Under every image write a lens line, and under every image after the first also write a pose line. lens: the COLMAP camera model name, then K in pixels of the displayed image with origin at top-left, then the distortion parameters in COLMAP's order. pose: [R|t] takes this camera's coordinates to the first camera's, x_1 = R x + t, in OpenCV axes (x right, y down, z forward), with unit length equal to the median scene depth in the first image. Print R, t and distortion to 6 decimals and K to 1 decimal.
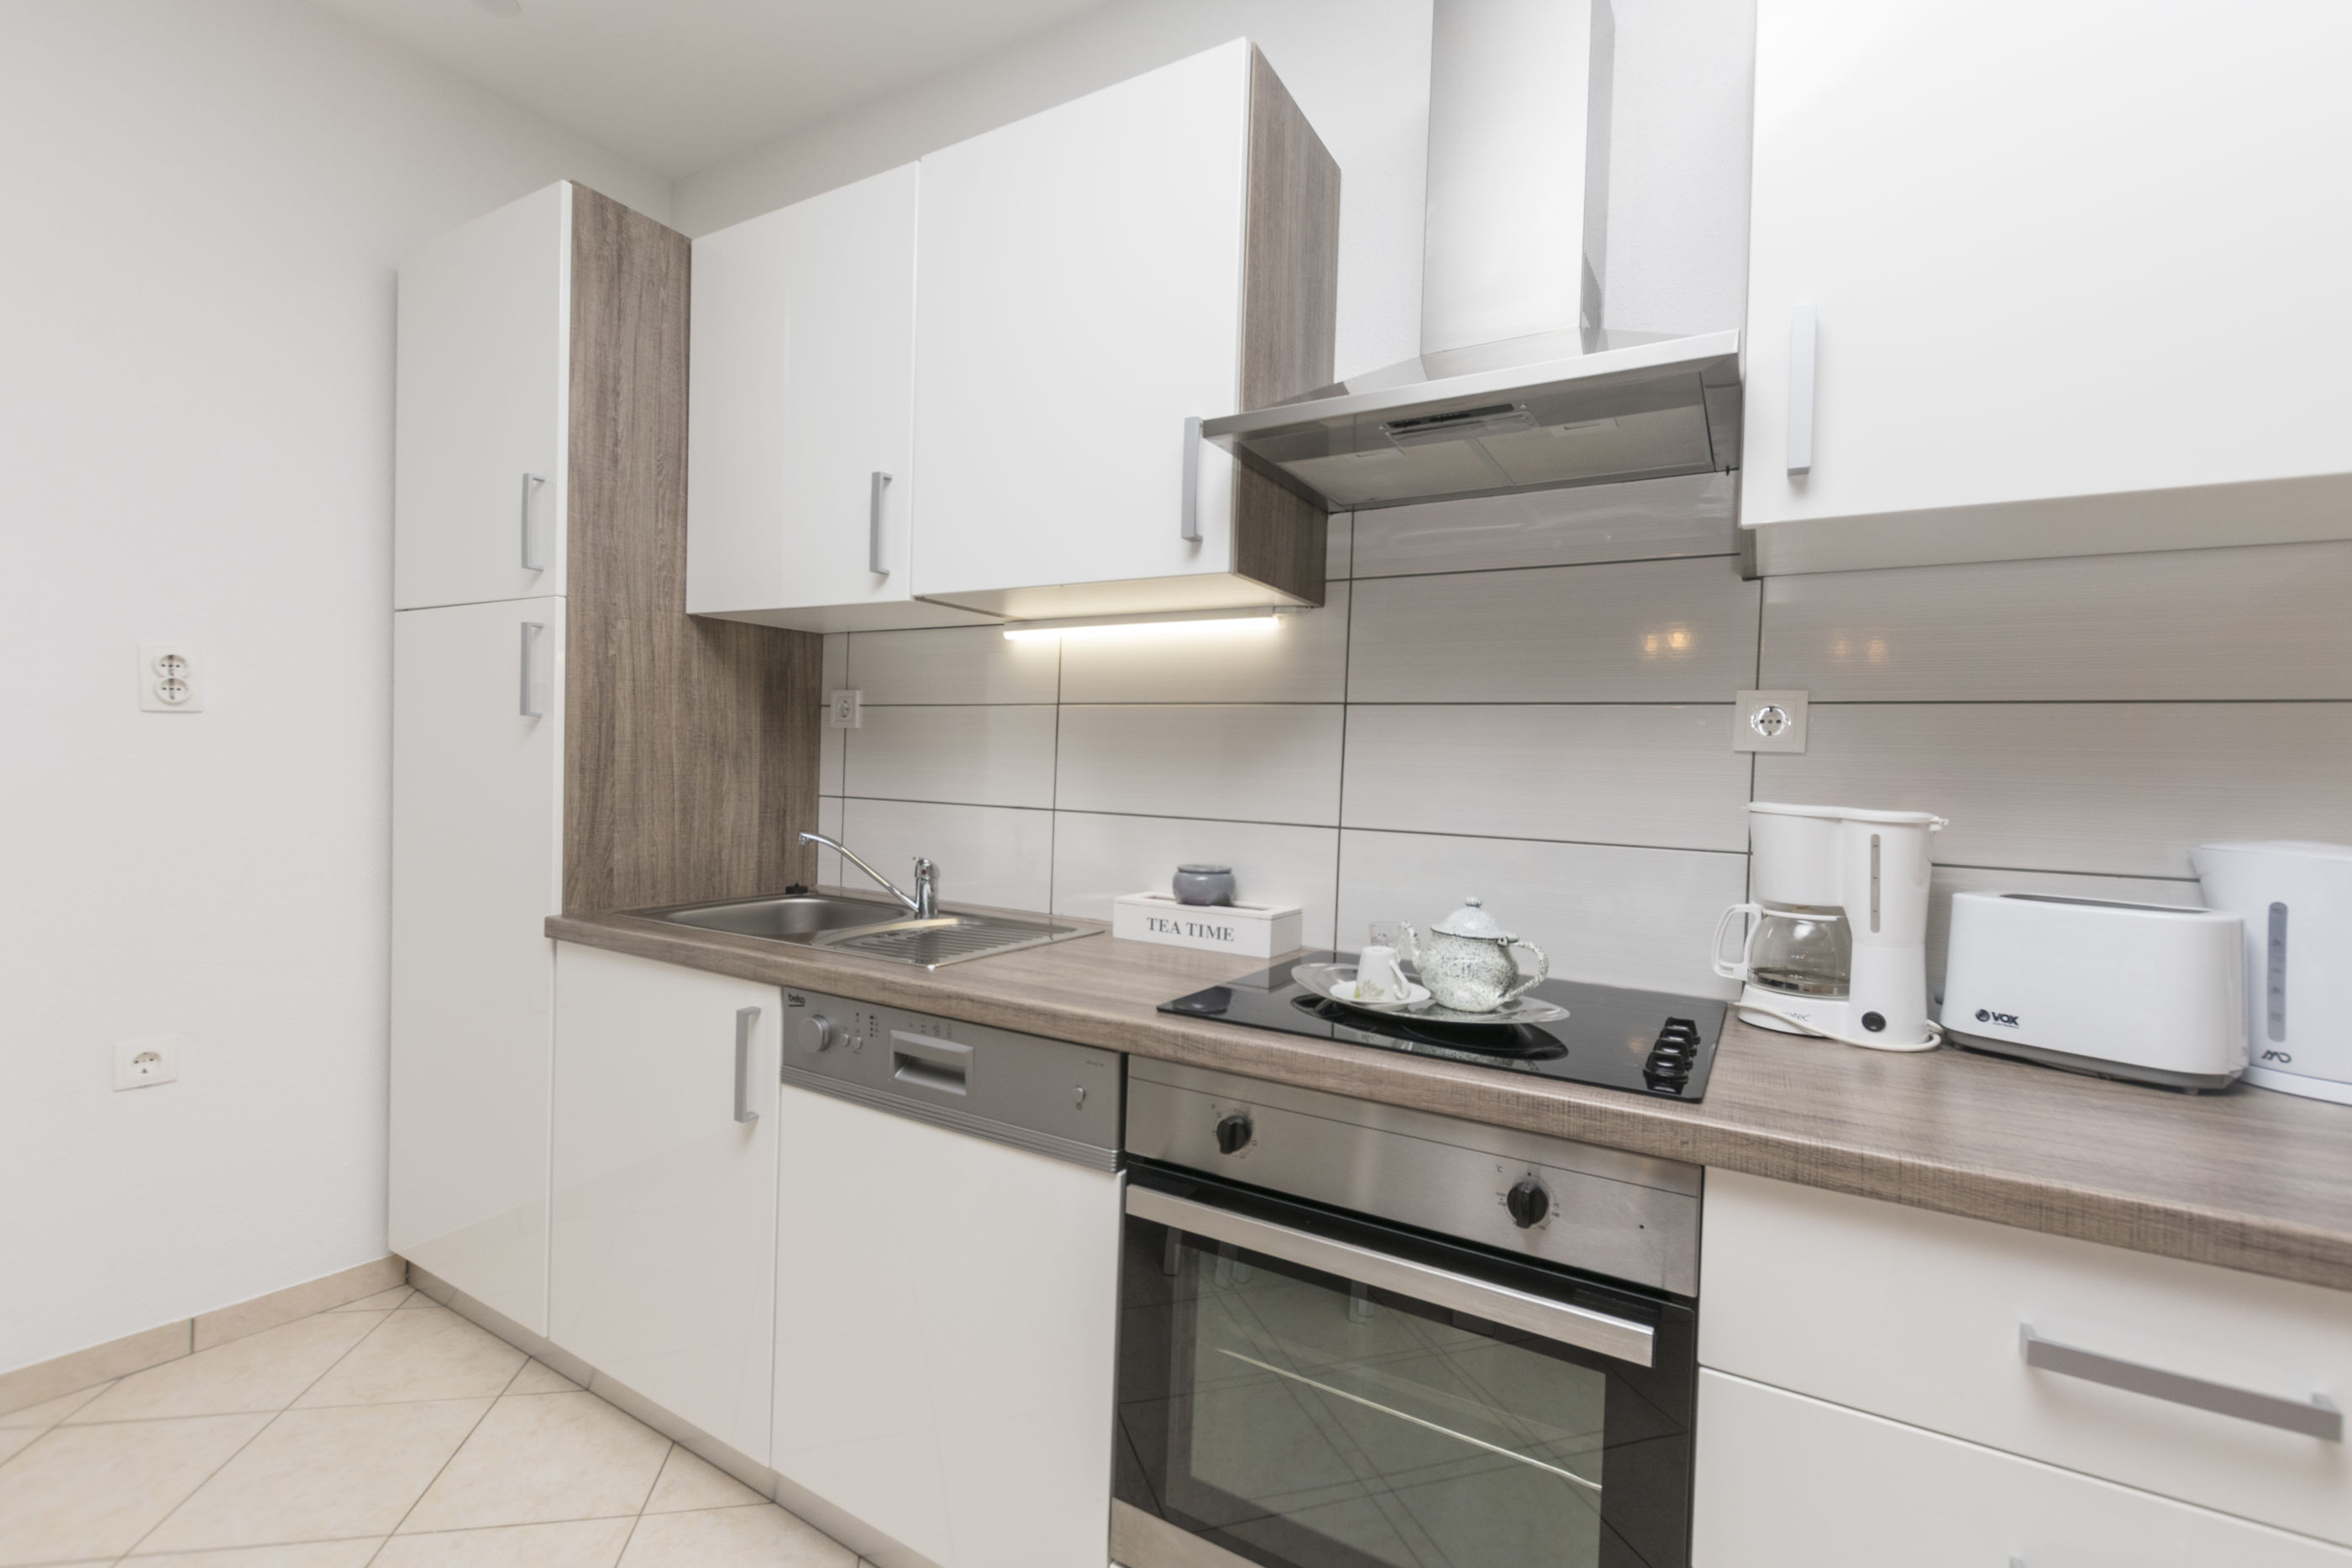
lens RADIAL K [[1013.7, 0, 1183.8], [0, 1013.7, 784.9], [0, 0, 1]] dist [0.004428, -0.001948]
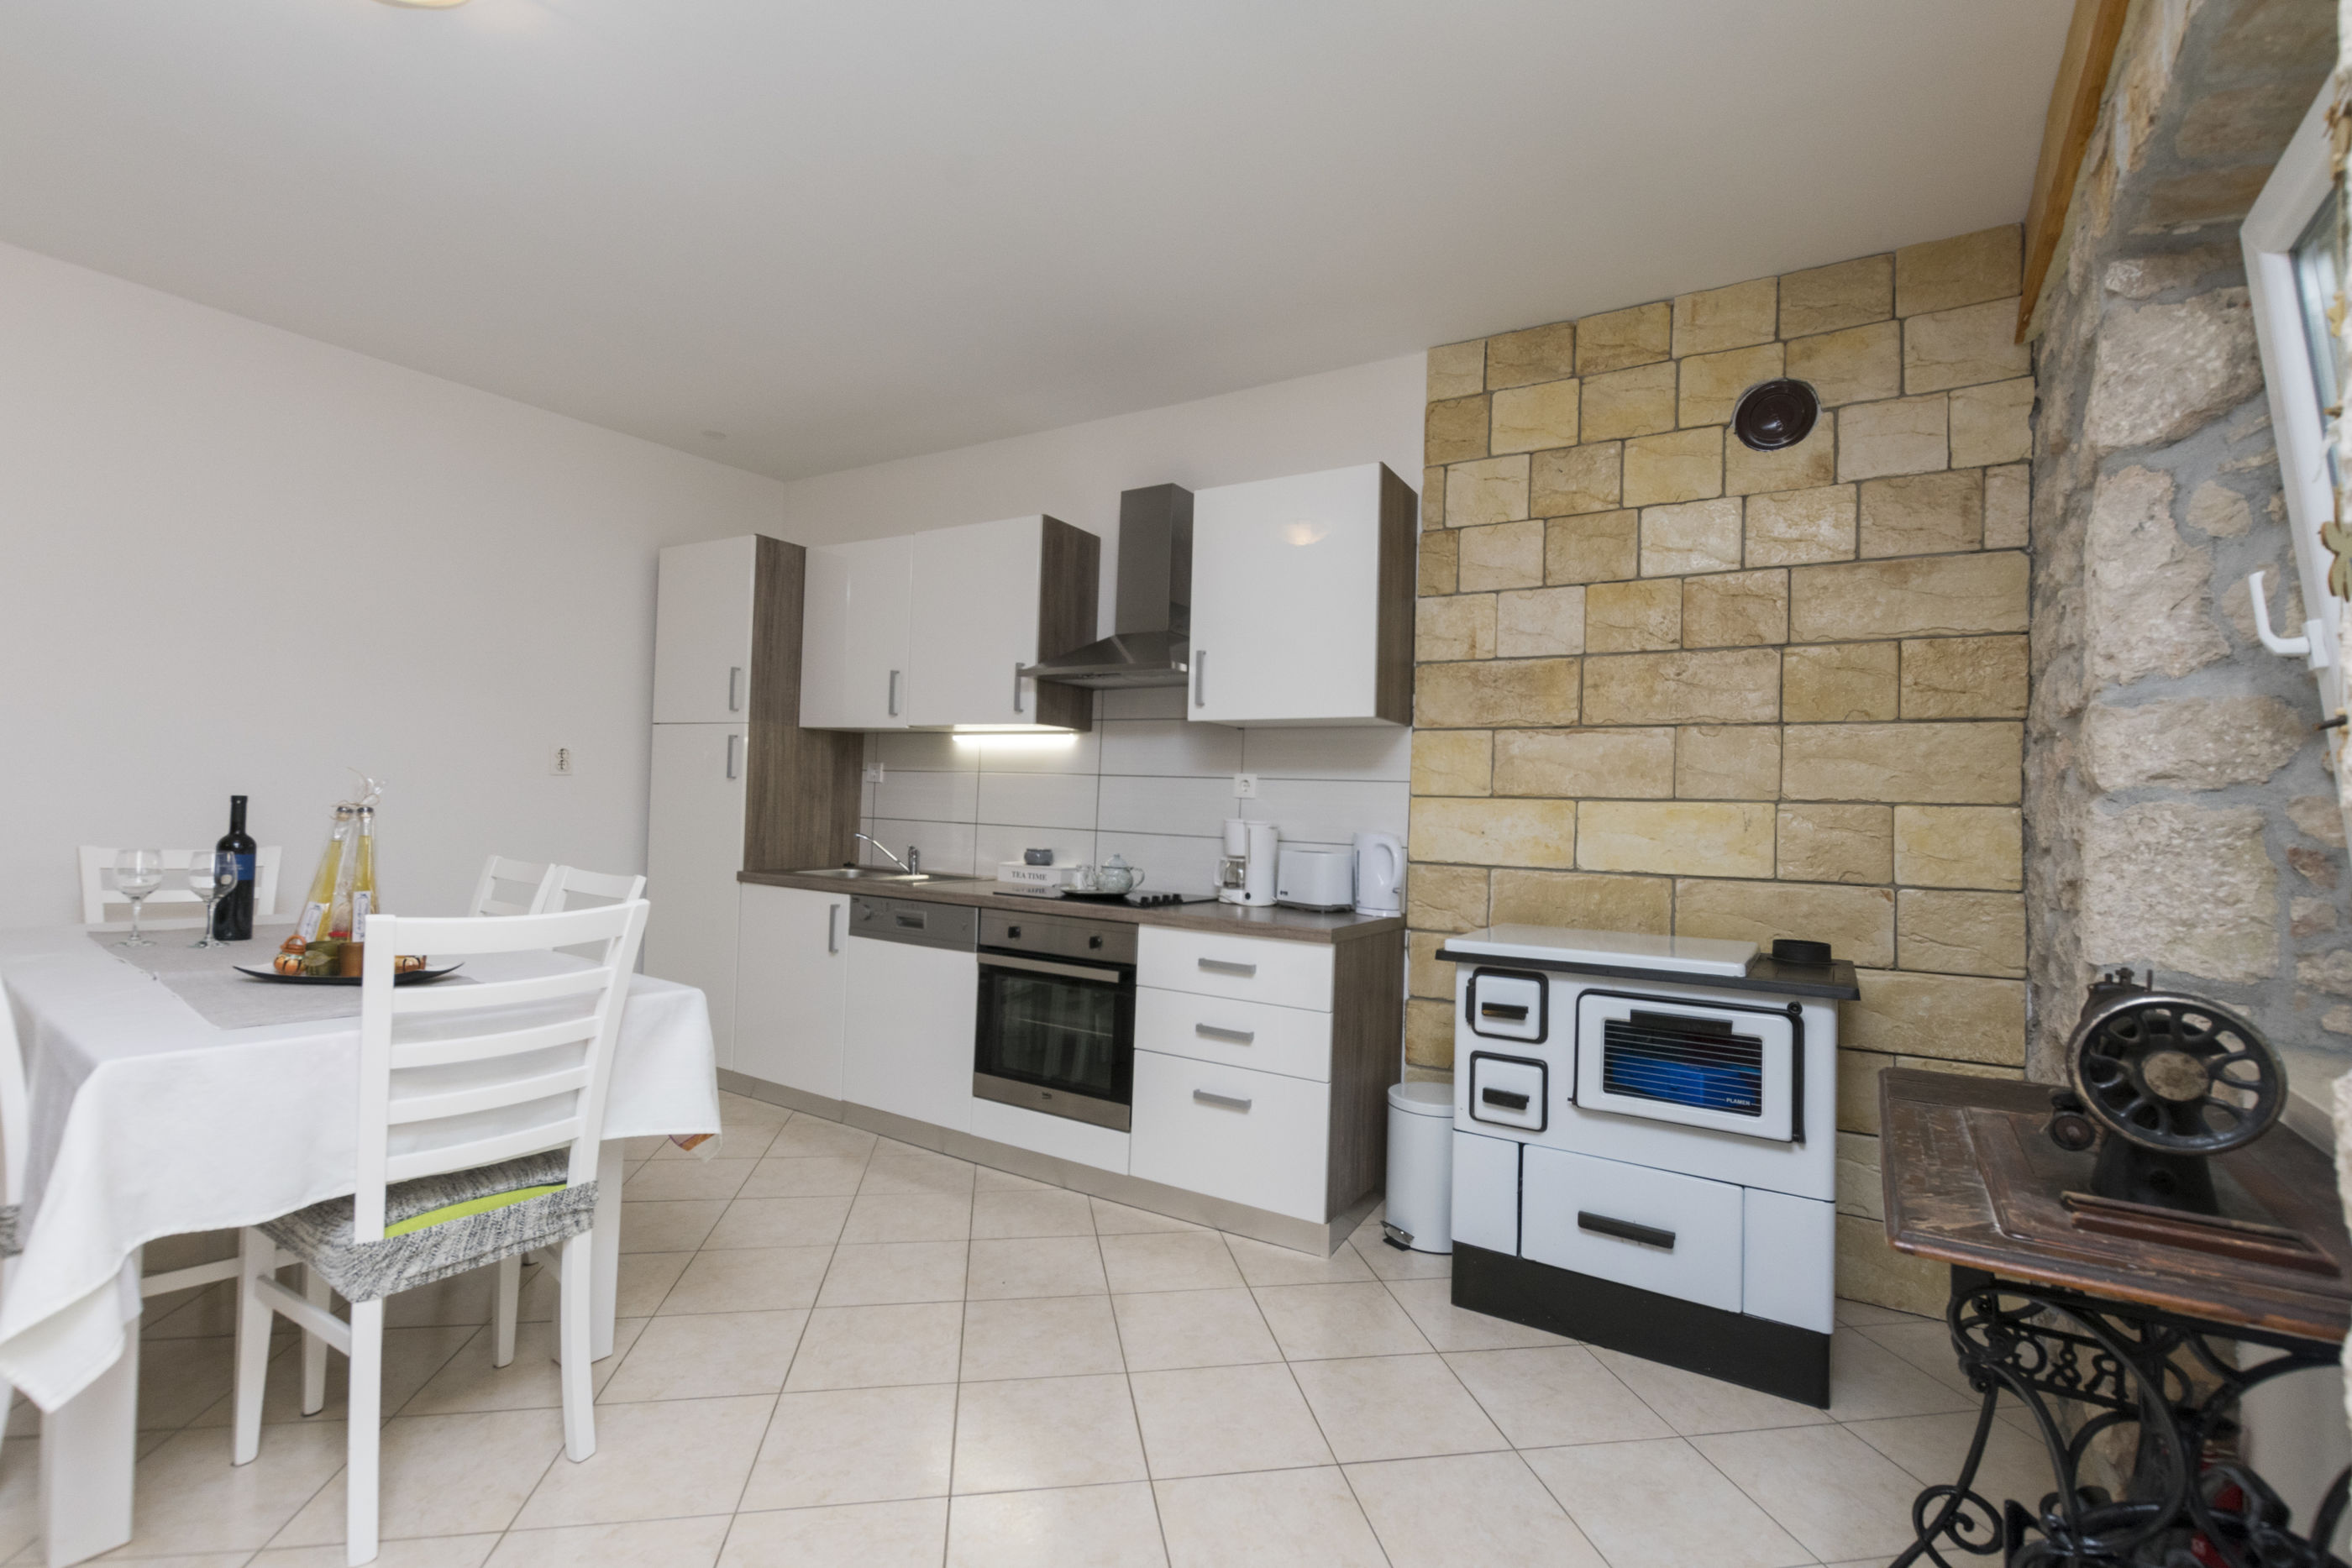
lens RADIAL K [[1013.7, 0, 1179.3], [0, 1013.7, 785.8], [0, 0, 1]] dist [0.004428, -0.001948]
pose [[0.999869, 0.003901, -0.015713, 0.335007], [-0.004449, 0.999379, -0.034951, 0.019082], [0.015567, 0.035017, 0.999265, -1.113703]]
